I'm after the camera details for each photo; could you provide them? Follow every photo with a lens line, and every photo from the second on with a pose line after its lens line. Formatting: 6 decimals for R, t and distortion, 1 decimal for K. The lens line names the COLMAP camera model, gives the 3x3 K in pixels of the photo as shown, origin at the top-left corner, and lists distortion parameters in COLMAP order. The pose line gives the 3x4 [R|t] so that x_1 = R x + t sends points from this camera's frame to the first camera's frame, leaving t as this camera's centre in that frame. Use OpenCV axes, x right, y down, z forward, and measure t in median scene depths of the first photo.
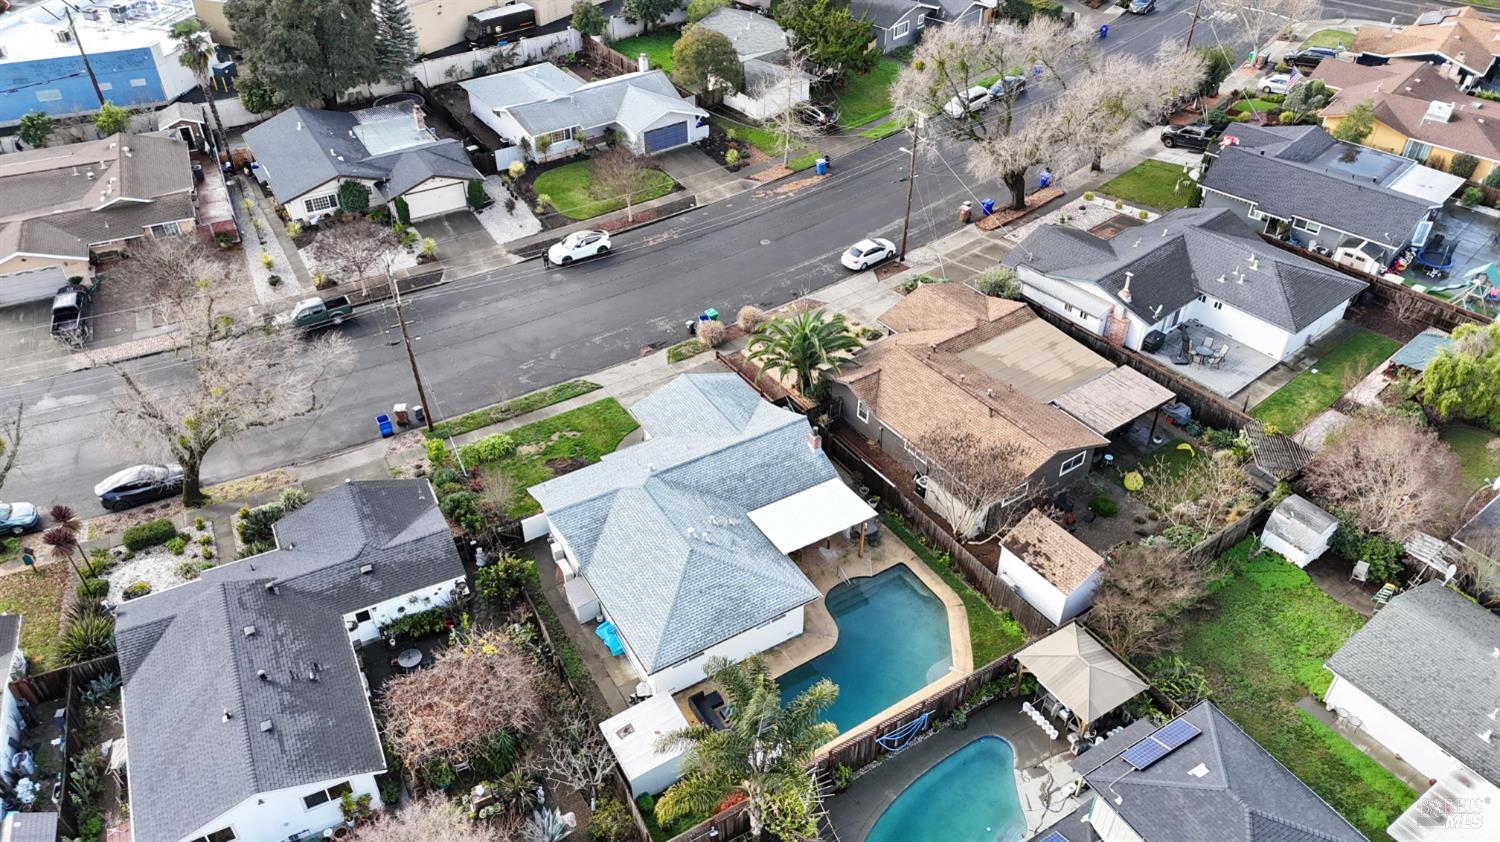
lens RADIAL K [[1097.3, 0, 750.0], [0, 1097.3, 421.0], [0, 0, 1]] dist [0.081358, -0.102738]
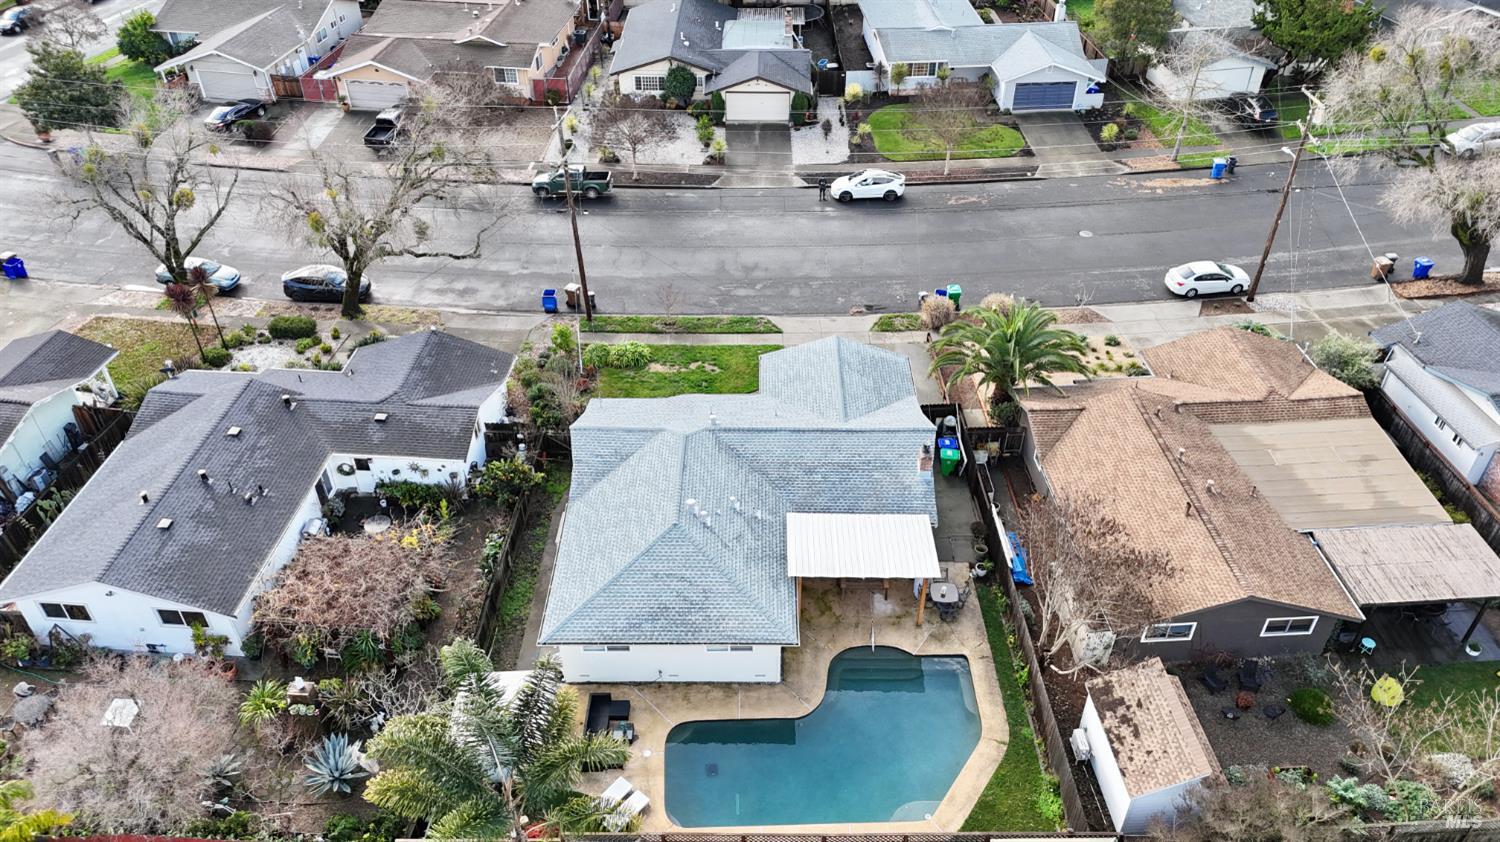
lens RADIAL K [[1097.3, 0, 750.0], [0, 1097.3, 421.0], [0, 0, 1]] dist [0.081358, -0.102738]
pose [[0.853932, 0.319447, -0.410797, 0.225287], [-0.318369, 0.945139, 0.073166, -0.020944], [0.411633, 0.068306, 0.908786, 0.230407]]
